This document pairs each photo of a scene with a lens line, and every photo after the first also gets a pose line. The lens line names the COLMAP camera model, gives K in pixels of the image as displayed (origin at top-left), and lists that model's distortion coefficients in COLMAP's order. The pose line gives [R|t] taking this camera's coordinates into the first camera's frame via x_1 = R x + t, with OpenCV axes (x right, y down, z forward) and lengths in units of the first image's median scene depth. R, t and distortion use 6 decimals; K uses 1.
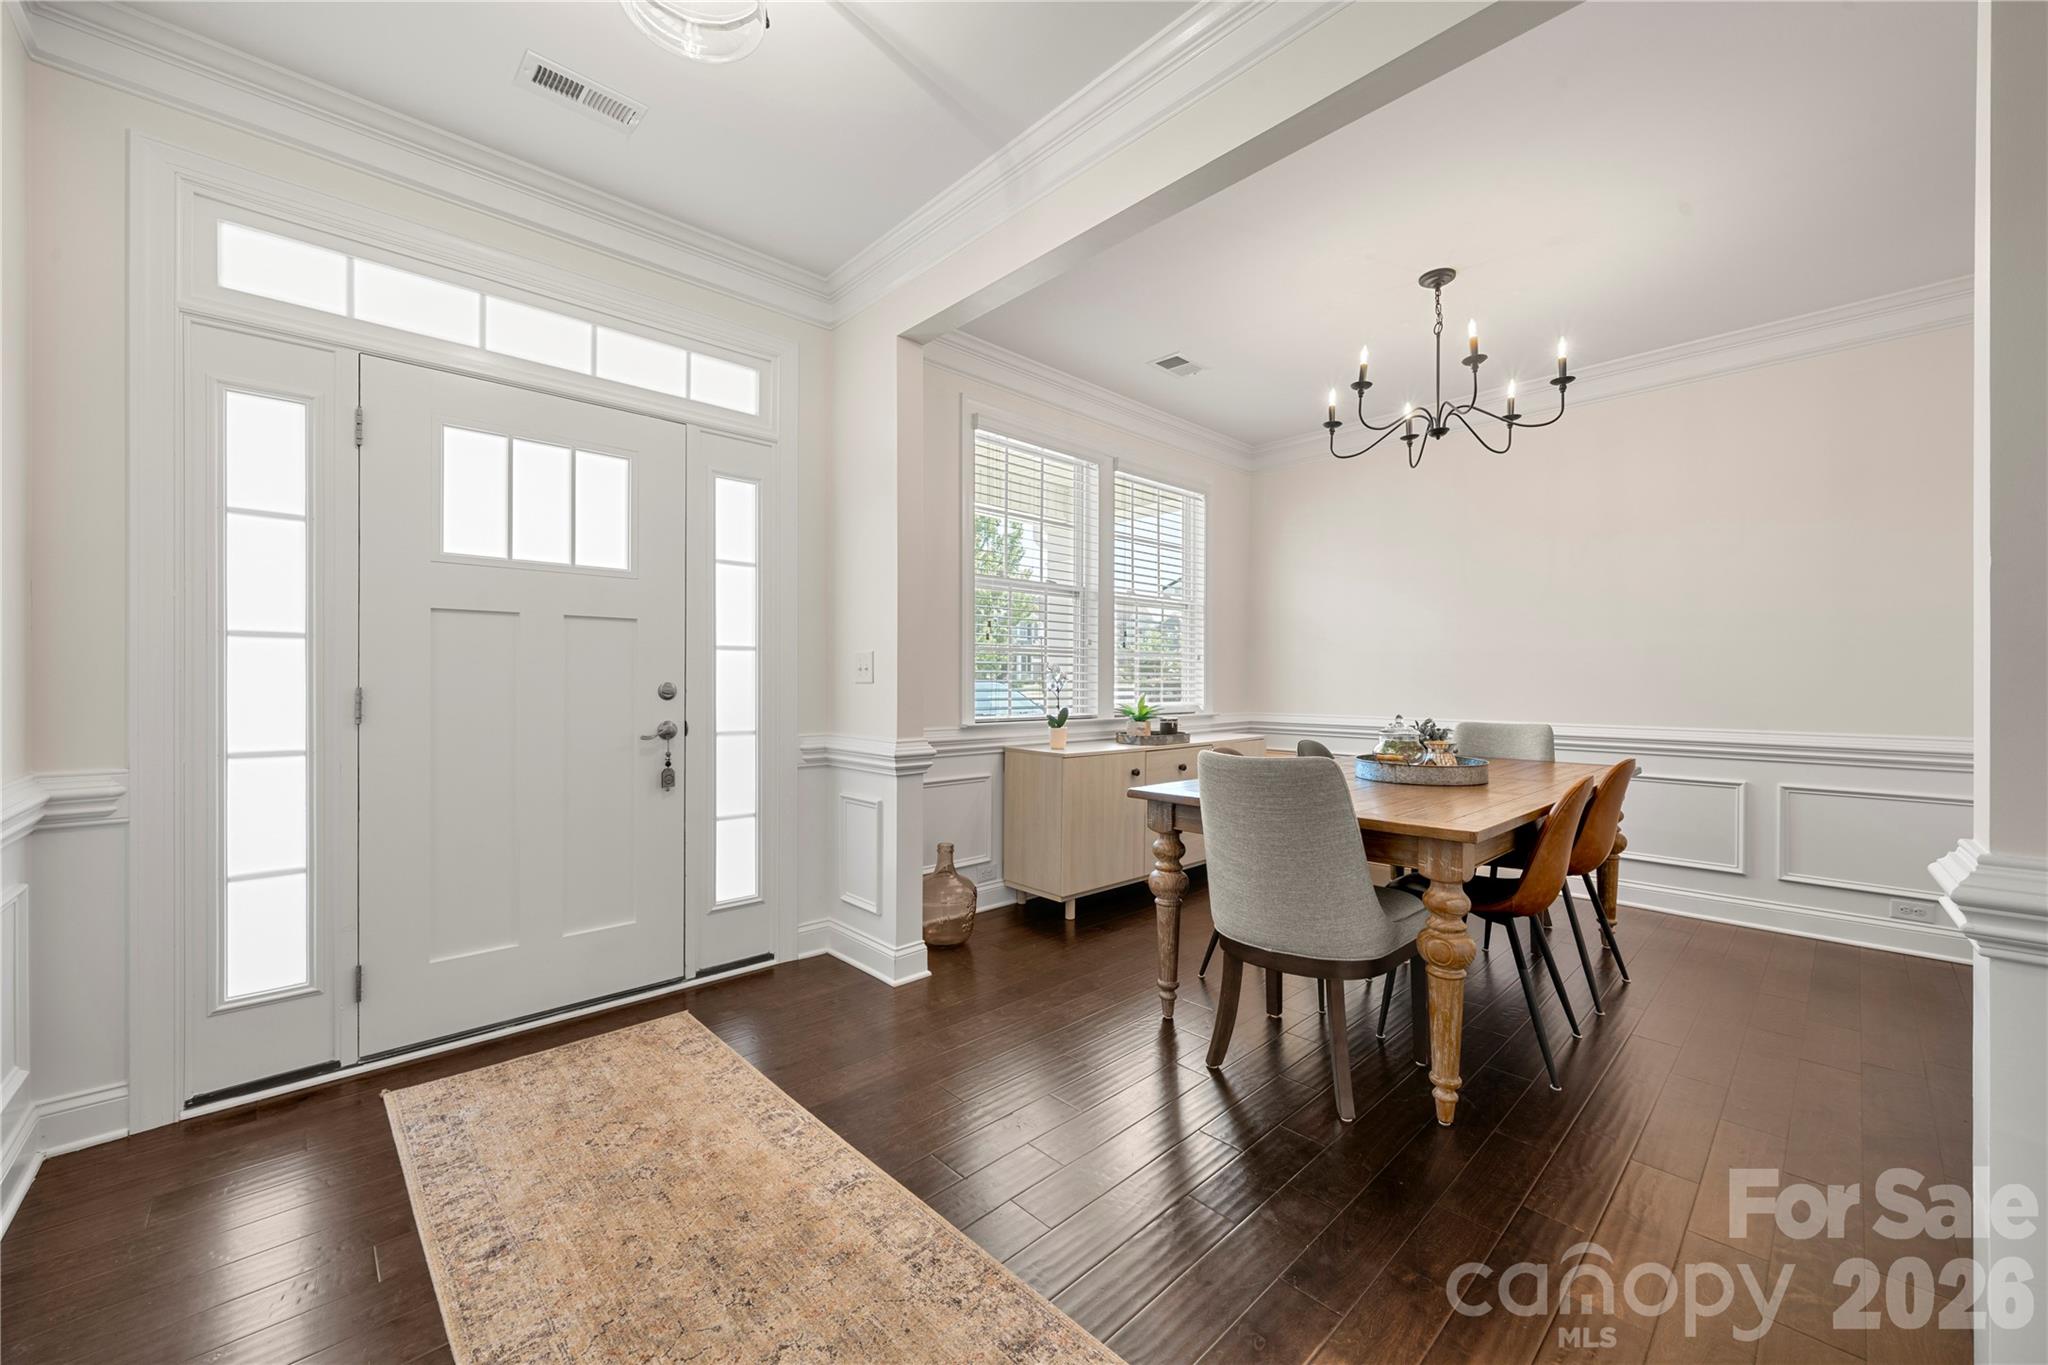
lens RADIAL K [[774.1, 0, 1020.6], [0, 774.1, 675.2], [0, 0, 1]] dist [-0.001872, -0.000519]
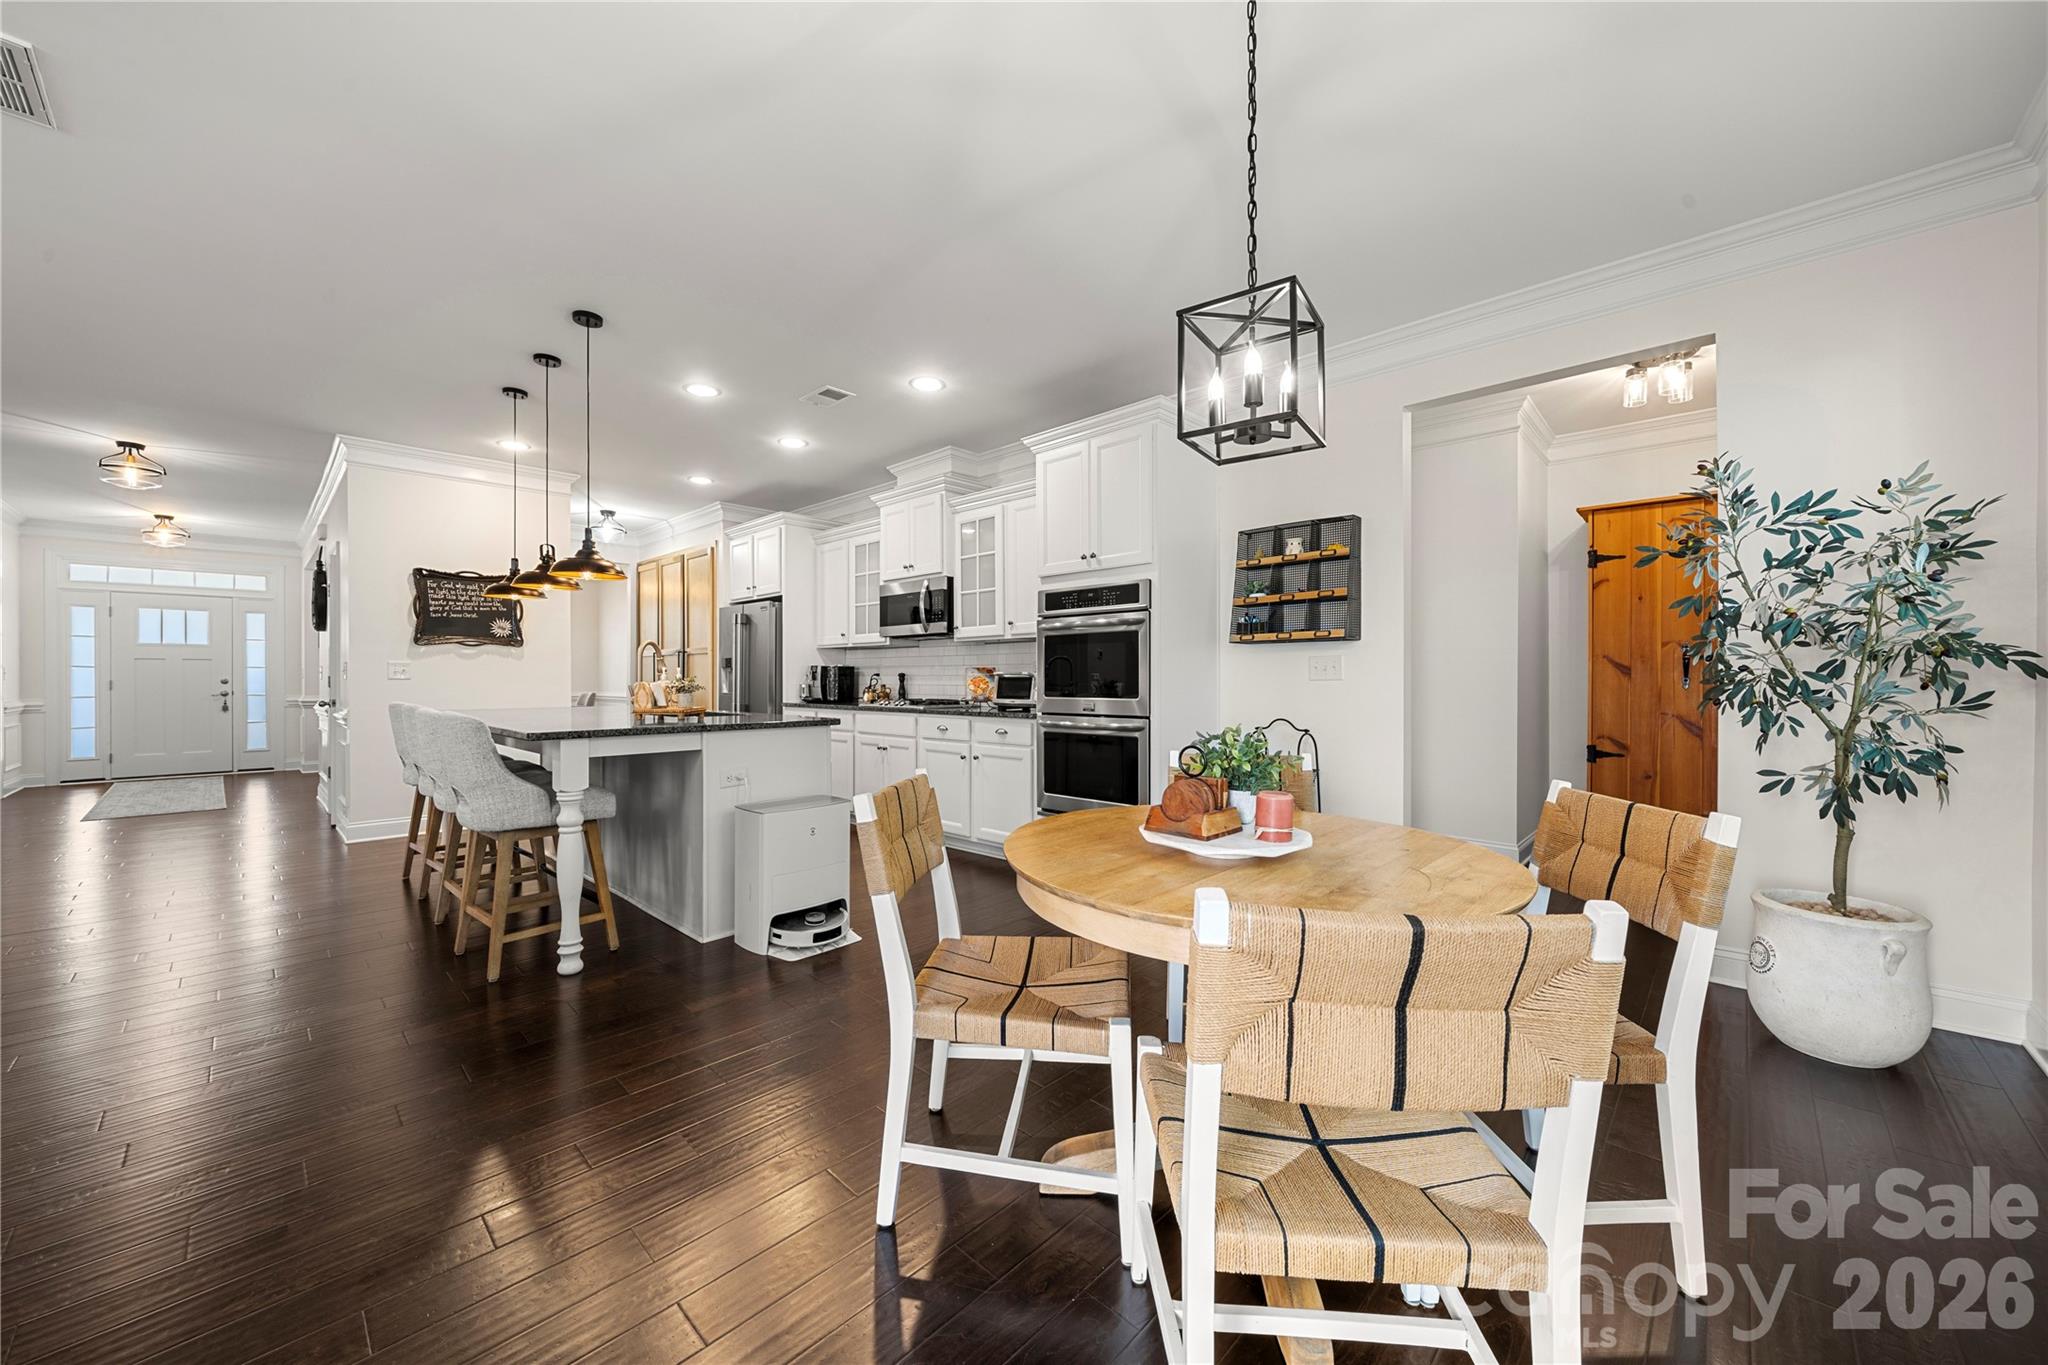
lens RADIAL K [[774.1, 0, 1045.3], [0, 774.1, 687.3], [0, 0, 1]] dist [-0.001872, -0.000519]
pose [[0.995546, 0.004037, 0.094190, 2.933426], [-0.004366, 0.999985, 0.003290, 0.022313], [-0.094175, -0.003687, 0.995549, -2.800242]]
